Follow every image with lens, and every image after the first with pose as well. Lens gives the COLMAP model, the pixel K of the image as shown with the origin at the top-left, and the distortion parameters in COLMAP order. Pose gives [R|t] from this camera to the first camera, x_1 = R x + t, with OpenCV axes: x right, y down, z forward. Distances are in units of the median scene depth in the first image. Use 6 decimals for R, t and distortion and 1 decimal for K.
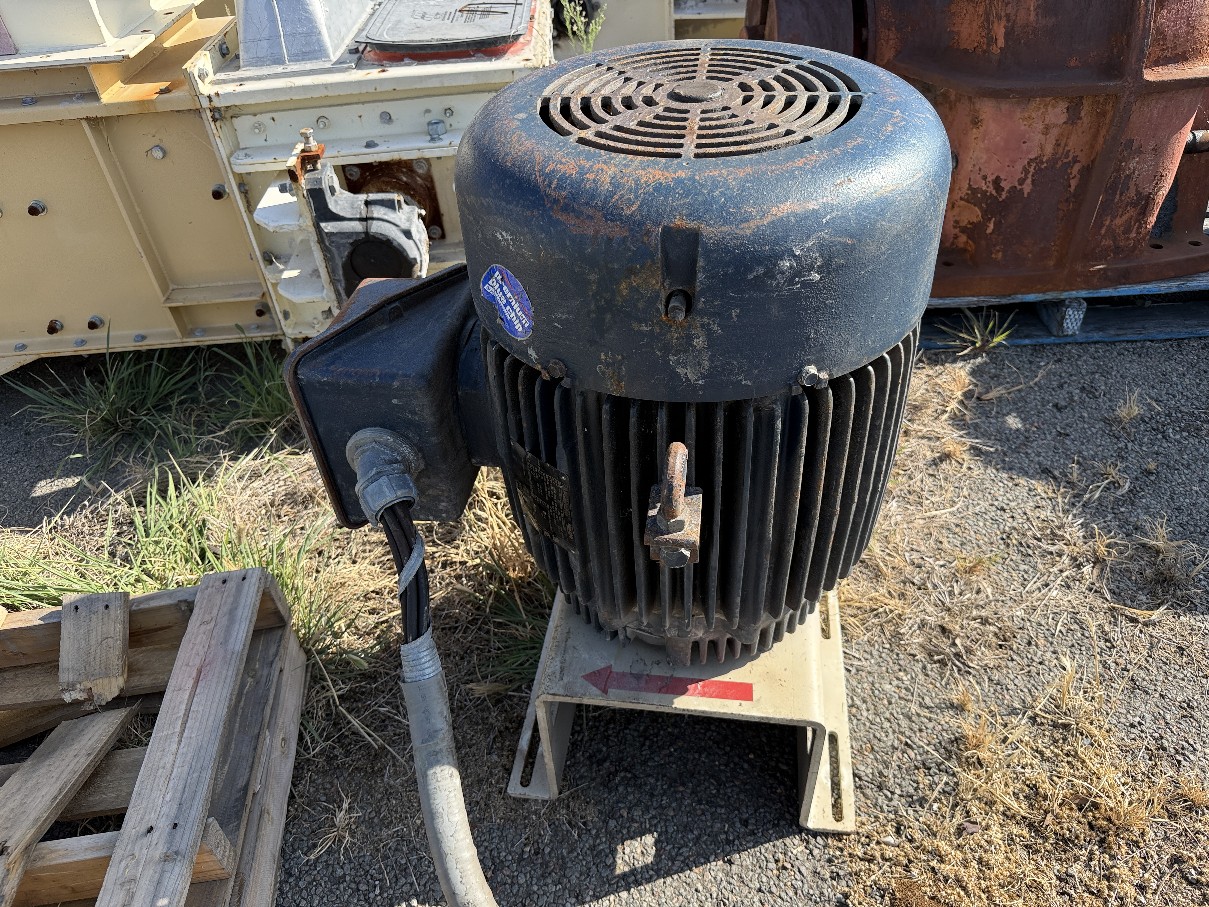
lens RADIAL K [[865.0, 0, 602.2], [0, 865.0, 453.6], [0, 0, 1]] dist [0.004329, -0.026234]
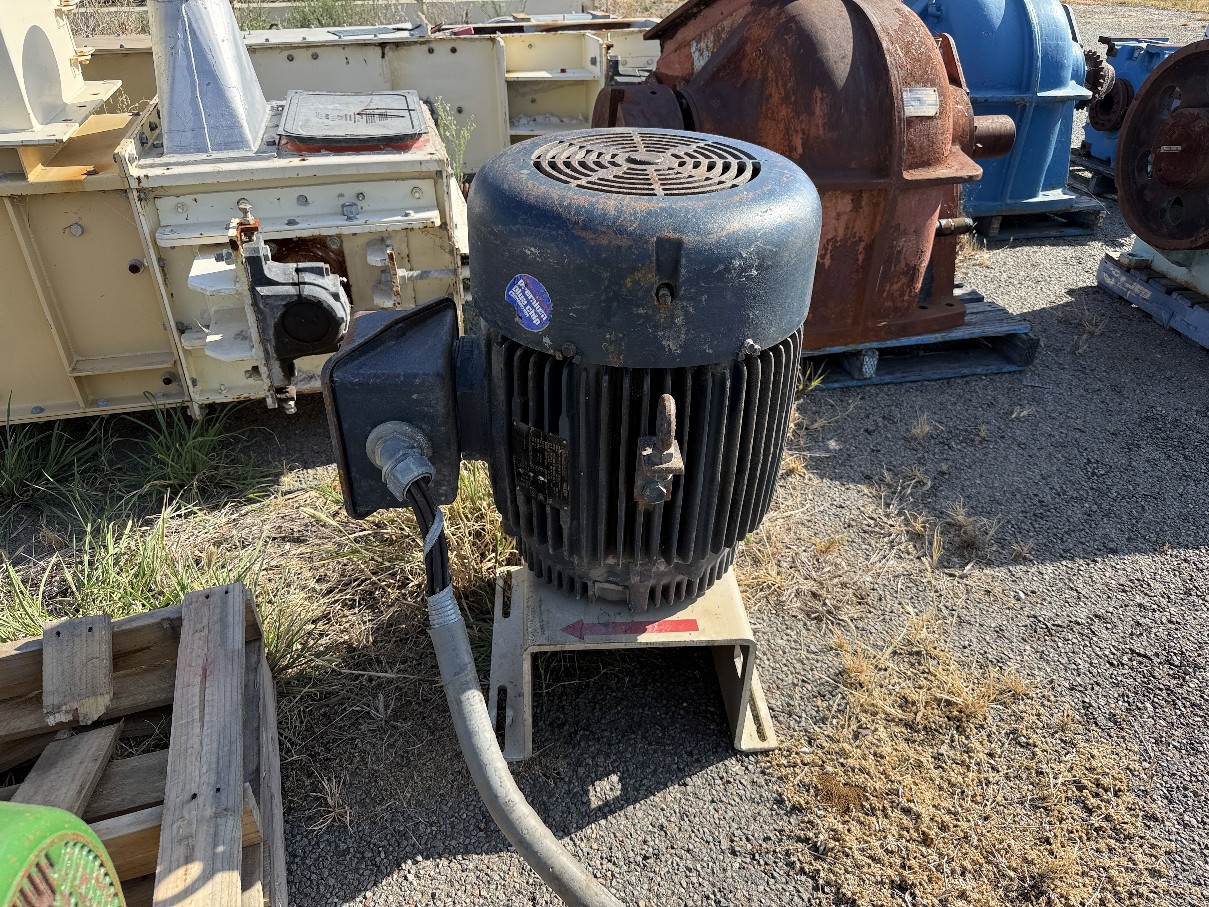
lens RADIAL K [[865.0, 0, 597.7], [0, 865.0, 453.7], [0, 0, 1]] dist [0.004329, -0.026234]
pose [[0.974059, -0.051514, 0.220353, -0.193645], [0.078542, 0.990173, -0.115708, 0.136589], [-0.212227, 0.130013, 0.968533, -0.179933]]
